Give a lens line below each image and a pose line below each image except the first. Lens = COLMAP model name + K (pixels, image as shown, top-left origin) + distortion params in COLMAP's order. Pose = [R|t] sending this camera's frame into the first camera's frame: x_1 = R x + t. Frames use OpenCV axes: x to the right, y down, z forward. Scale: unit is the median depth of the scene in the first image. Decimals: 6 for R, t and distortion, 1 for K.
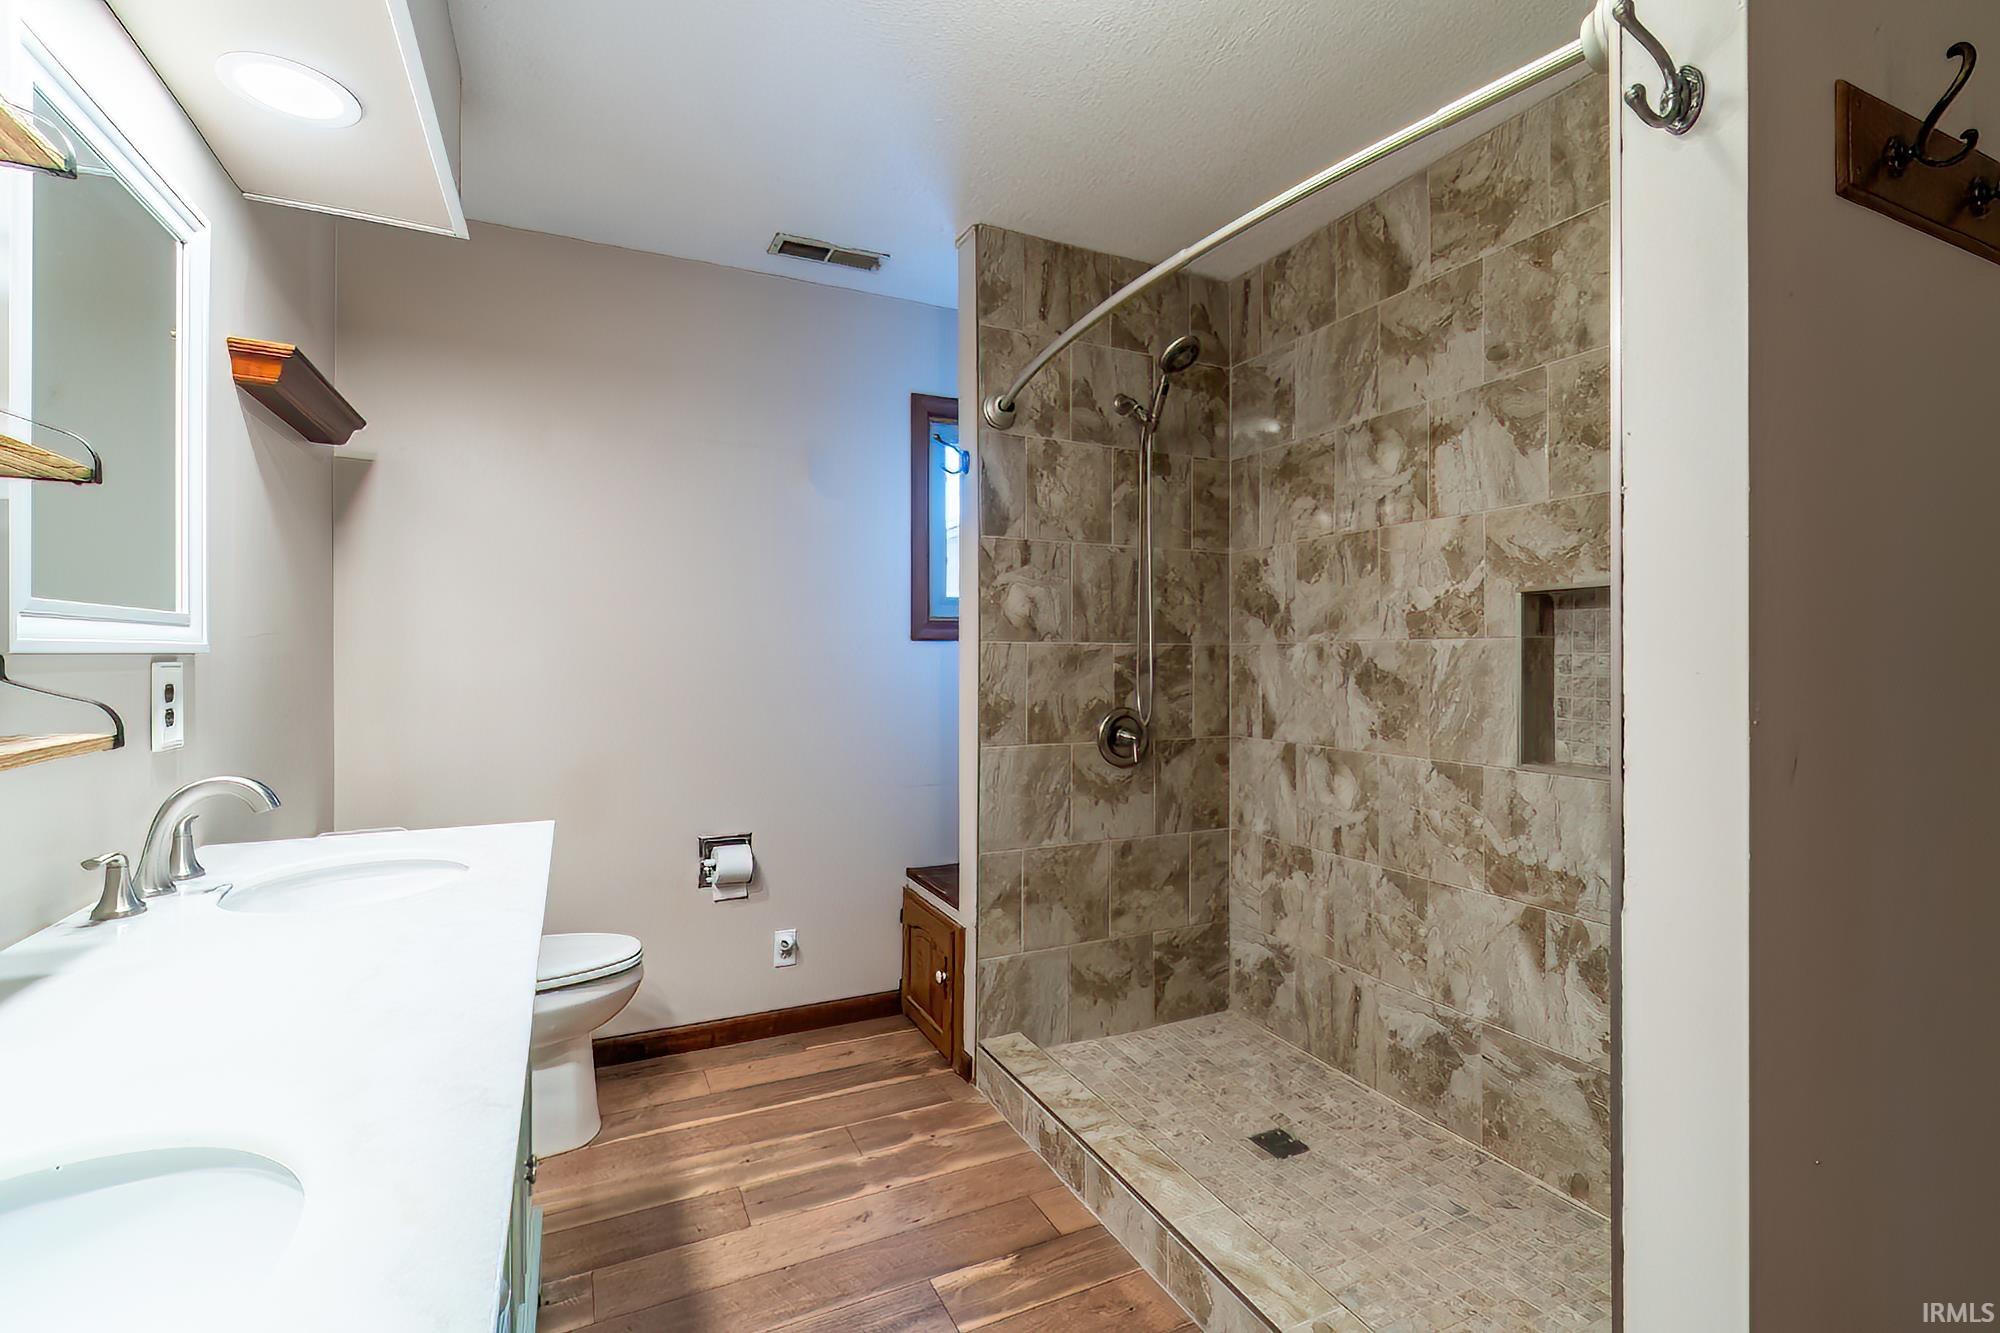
lens RADIAL K [[879.4, 0, 995.5], [0, 879.4, 657.4], [0, 0, 1]] dist [-0.003992, -0.000091]
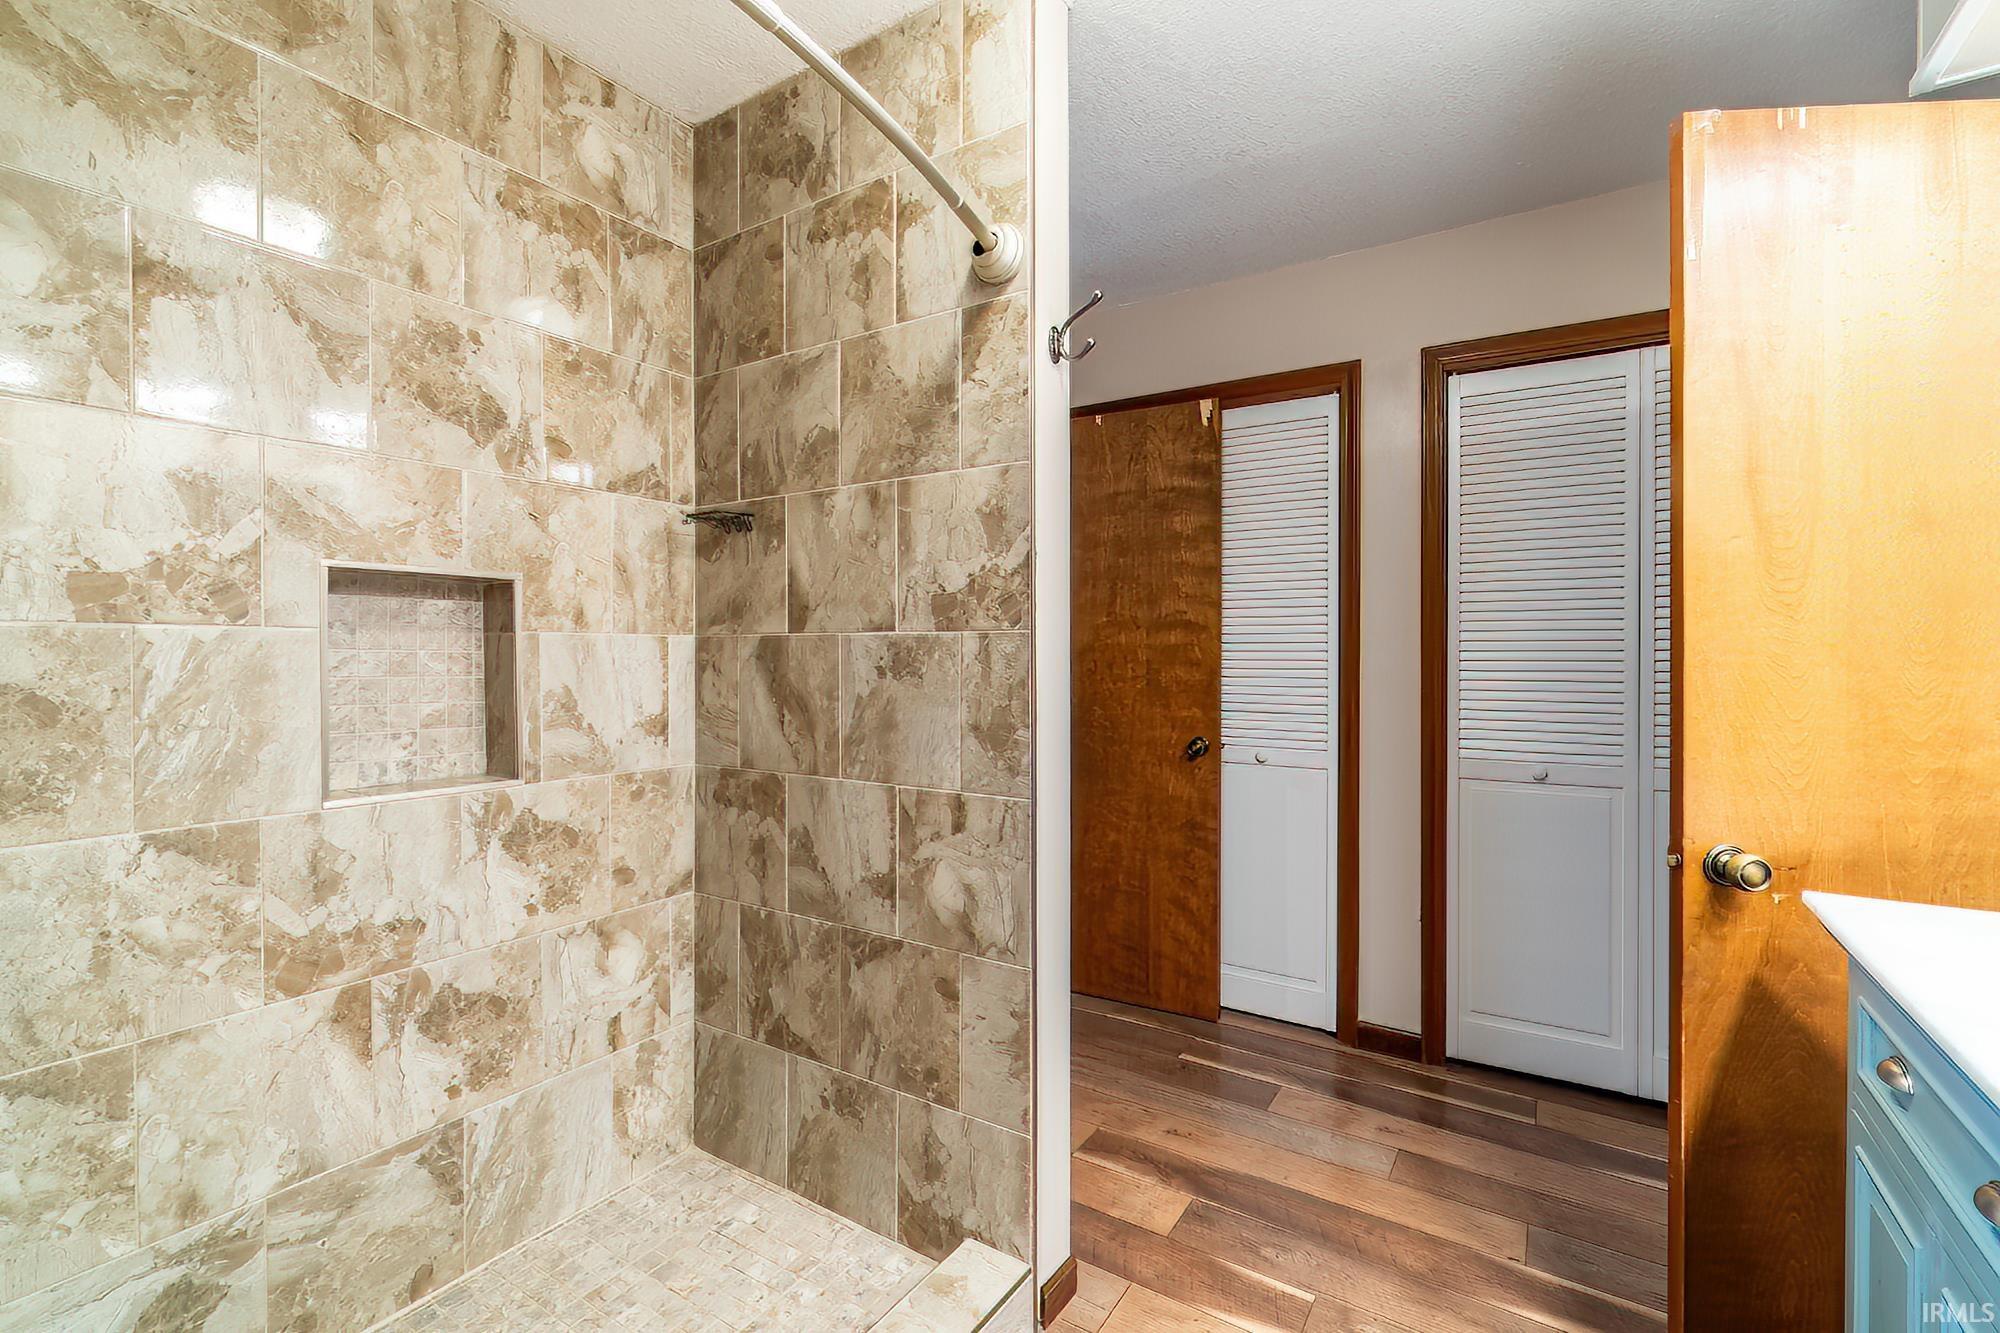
lens RADIAL K [[879.4, 0, 1000.5], [0, 879.4, 663.6], [0, 0, 1]] dist [-0.003992, -0.000091]
pose [[-0.523228, -0.009744, 0.852137, -0.307122], [0.000215, 0.999933, 0.011567, -0.001614], [-0.852193, 0.006235, -0.523191, 0.869285]]
